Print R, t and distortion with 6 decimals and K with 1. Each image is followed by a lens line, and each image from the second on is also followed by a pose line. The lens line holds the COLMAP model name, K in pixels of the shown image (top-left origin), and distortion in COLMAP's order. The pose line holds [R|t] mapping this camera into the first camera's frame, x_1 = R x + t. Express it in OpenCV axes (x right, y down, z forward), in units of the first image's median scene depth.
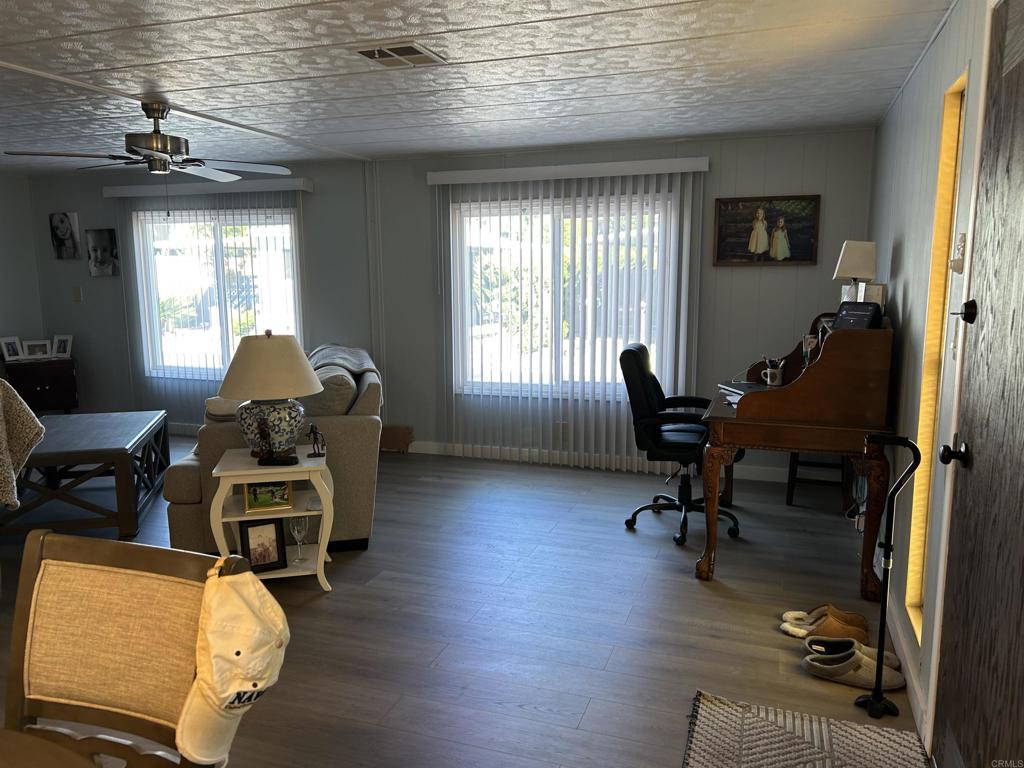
lens RADIAL K [[773.2, 0, 514.3], [0, 773.2, 387.2], [0, 0, 1]] dist [0.044813, -0.044064]
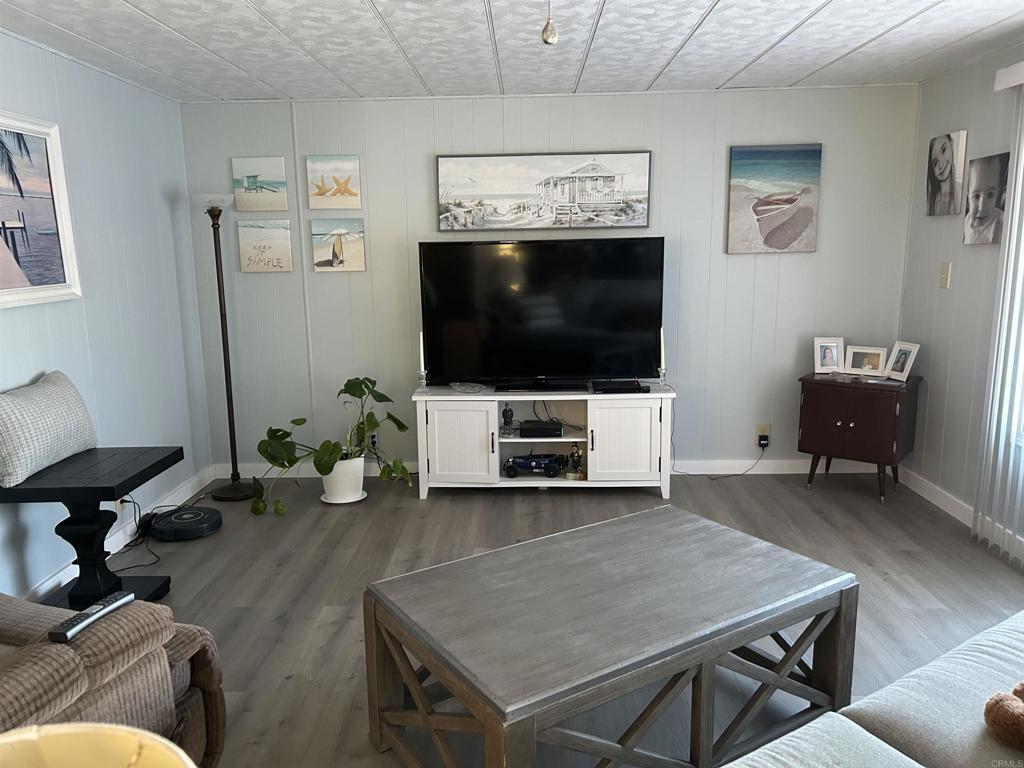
lens RADIAL K [[773.2, 0, 510.5], [0, 773.2, 386.9], [0, 0, 1]] dist [0.044813, -0.044064]
pose [[0.302854, 0.174955, -0.936840, -0.099566], [-0.131798, 0.981249, 0.140641, -0.078131], [0.943880, 0.080880, 0.320234, 0.523843]]
